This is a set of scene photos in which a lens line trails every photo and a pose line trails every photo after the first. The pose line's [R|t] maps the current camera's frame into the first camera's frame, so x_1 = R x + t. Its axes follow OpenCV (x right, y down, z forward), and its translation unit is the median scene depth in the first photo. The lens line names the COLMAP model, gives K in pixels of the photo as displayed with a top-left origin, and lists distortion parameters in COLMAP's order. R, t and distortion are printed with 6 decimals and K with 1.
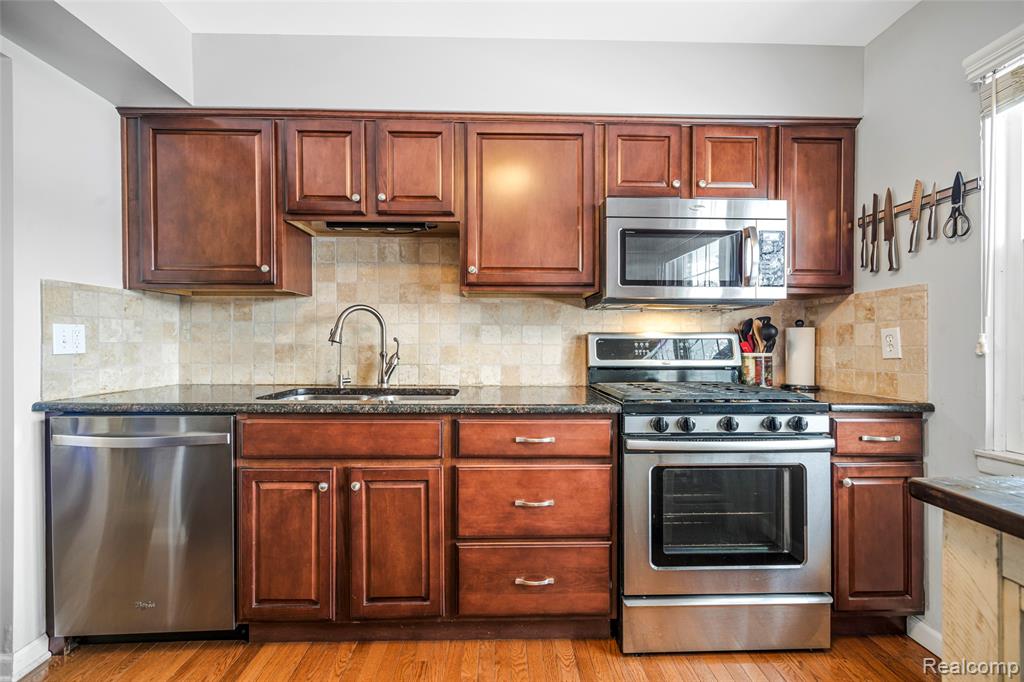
lens RADIAL K [[423.9, 0, 491.5], [0, 423.9, 336.8], [0, 0, 1]] dist [-0.002272, -0.000112]
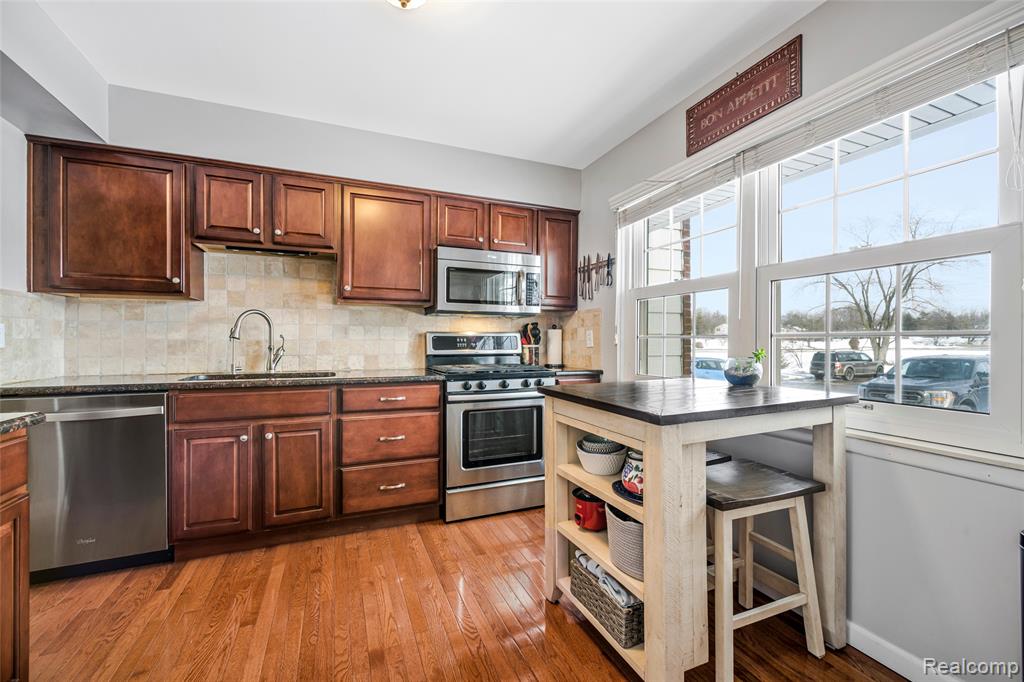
lens RADIAL K [[423.9, 0, 491.5], [0, 423.9, 336.8], [0, 0, 1]] dist [-0.002272, -0.000112]
pose [[0.933528, 0.001371, 0.358502, -0.104354], [-0.003608, 0.999978, 0.005571, -0.001876], [-0.358486, -0.006494, 0.933512, -0.529520]]
